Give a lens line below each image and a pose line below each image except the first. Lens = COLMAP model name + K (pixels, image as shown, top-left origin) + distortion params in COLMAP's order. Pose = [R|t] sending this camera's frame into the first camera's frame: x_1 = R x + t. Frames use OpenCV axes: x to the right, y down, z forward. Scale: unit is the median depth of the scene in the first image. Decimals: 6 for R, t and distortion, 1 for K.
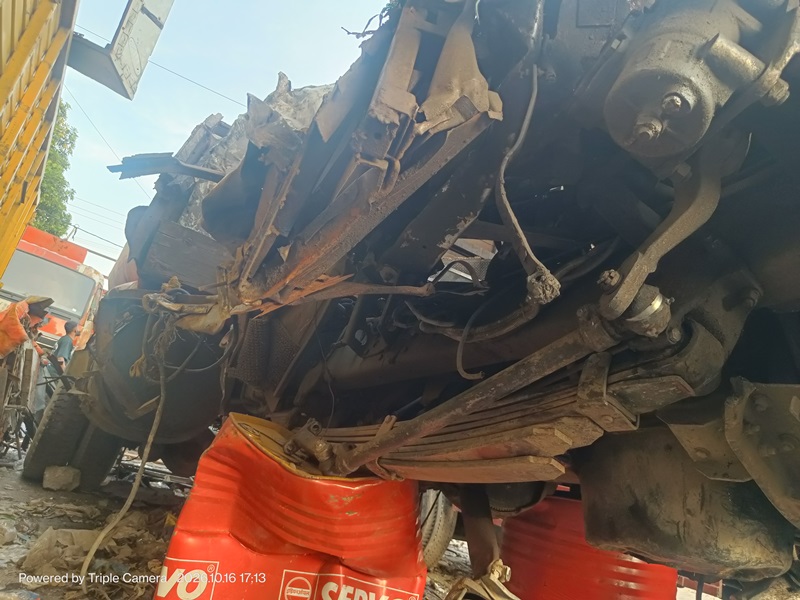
lens RADIAL K [[562.5, 0, 400.0], [0, 562.5, 300.0], [0, 0, 1]] dist [0.000576, 0.001376]
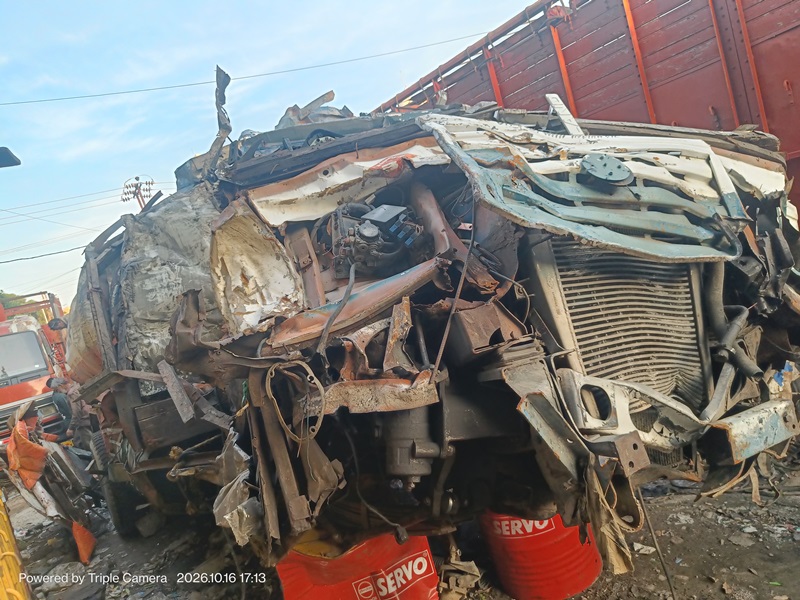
lens RADIAL K [[569.1, 0, 393.4], [0, 569.1, 304.6], [0, 0, 1]] dist [-0.003559, -0.002351]
pose [[0.867384, -0.497626, -0.003597, 0.336805], [0.469341, 0.815636, 0.338313, -0.750778], [-0.165420, -0.295136, 0.941027, -0.404737]]
